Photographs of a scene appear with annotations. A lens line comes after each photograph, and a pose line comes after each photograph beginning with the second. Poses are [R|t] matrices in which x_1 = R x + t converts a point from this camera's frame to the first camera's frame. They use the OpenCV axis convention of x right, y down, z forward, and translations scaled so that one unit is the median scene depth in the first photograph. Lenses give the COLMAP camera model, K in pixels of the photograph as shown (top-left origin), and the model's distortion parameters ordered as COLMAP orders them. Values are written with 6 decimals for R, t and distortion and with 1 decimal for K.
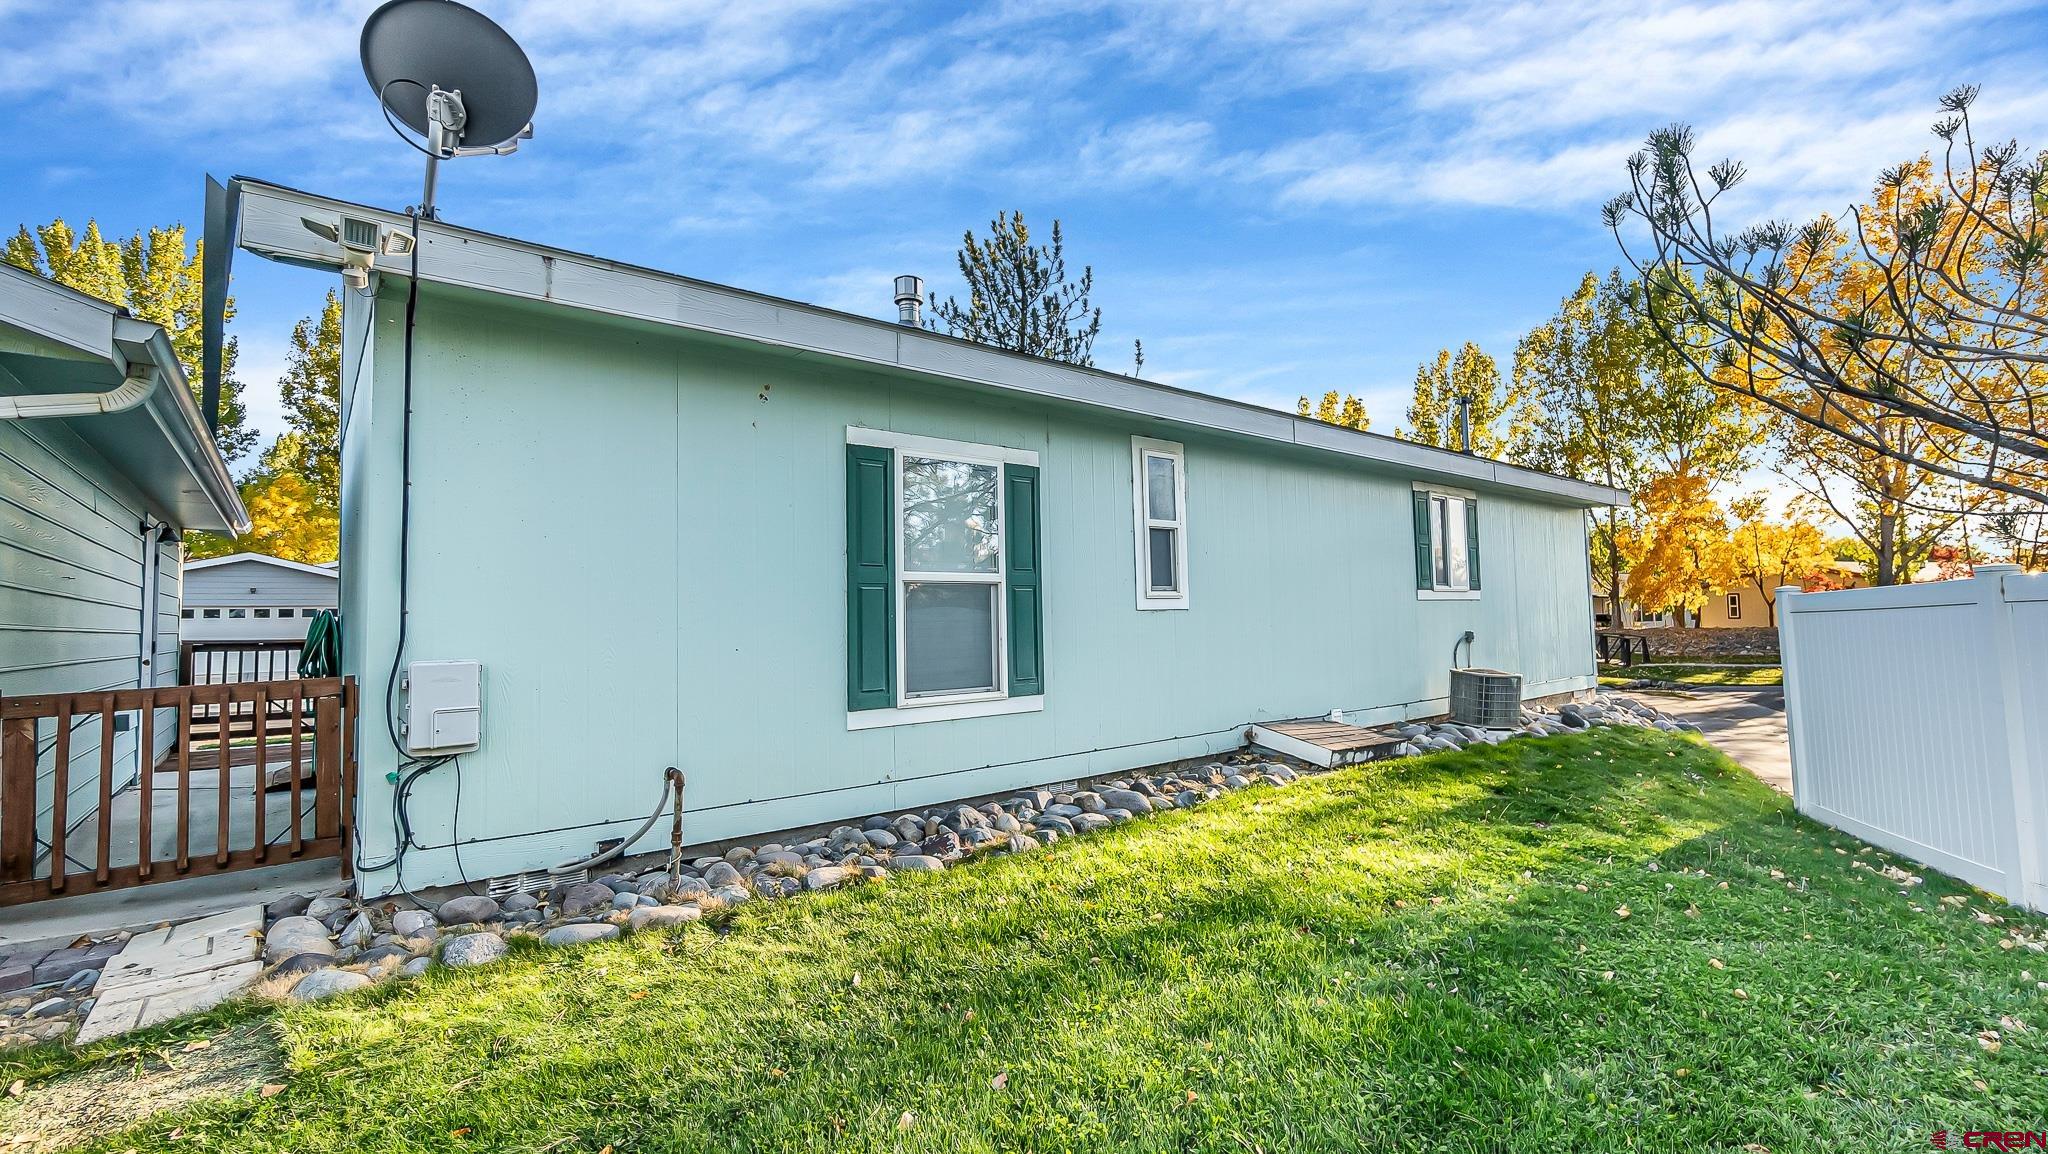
lens RADIAL K [[893.8, 0, 1021.7], [0, 893.8, 572.2], [0, 0, 1]] dist [-0.008635, 0.000981]
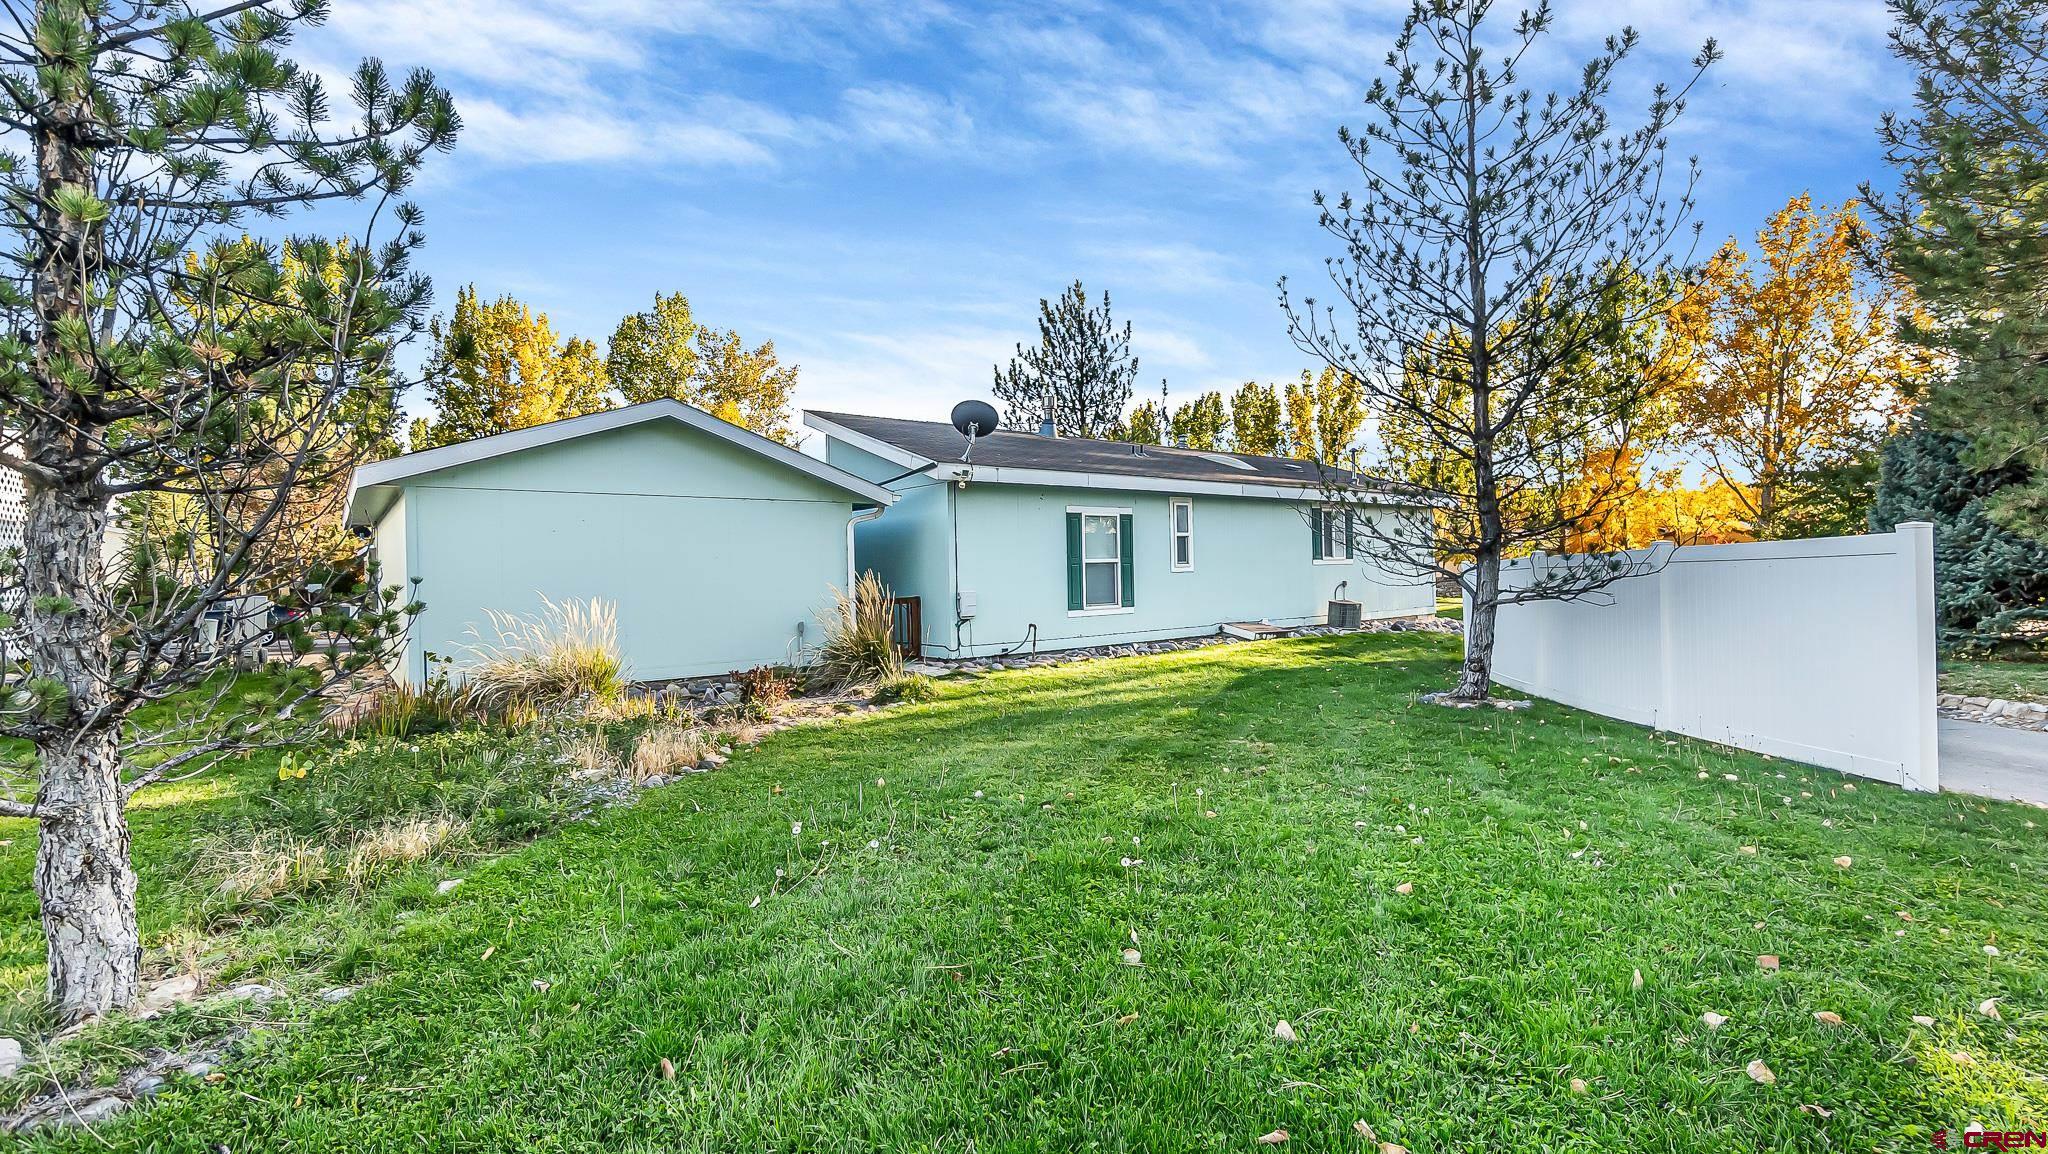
lens RADIAL K [[893.8, 0, 1024.3], [0, 893.8, 580.8], [0, 0, 1]] dist [-0.008635, 0.000981]
pose [[0.999927, -0.000512, -0.012079, -0.212015], [0.001305, 0.997834, 0.065771, -0.083839], [0.012019, -0.065782, 0.997762, -1.248742]]
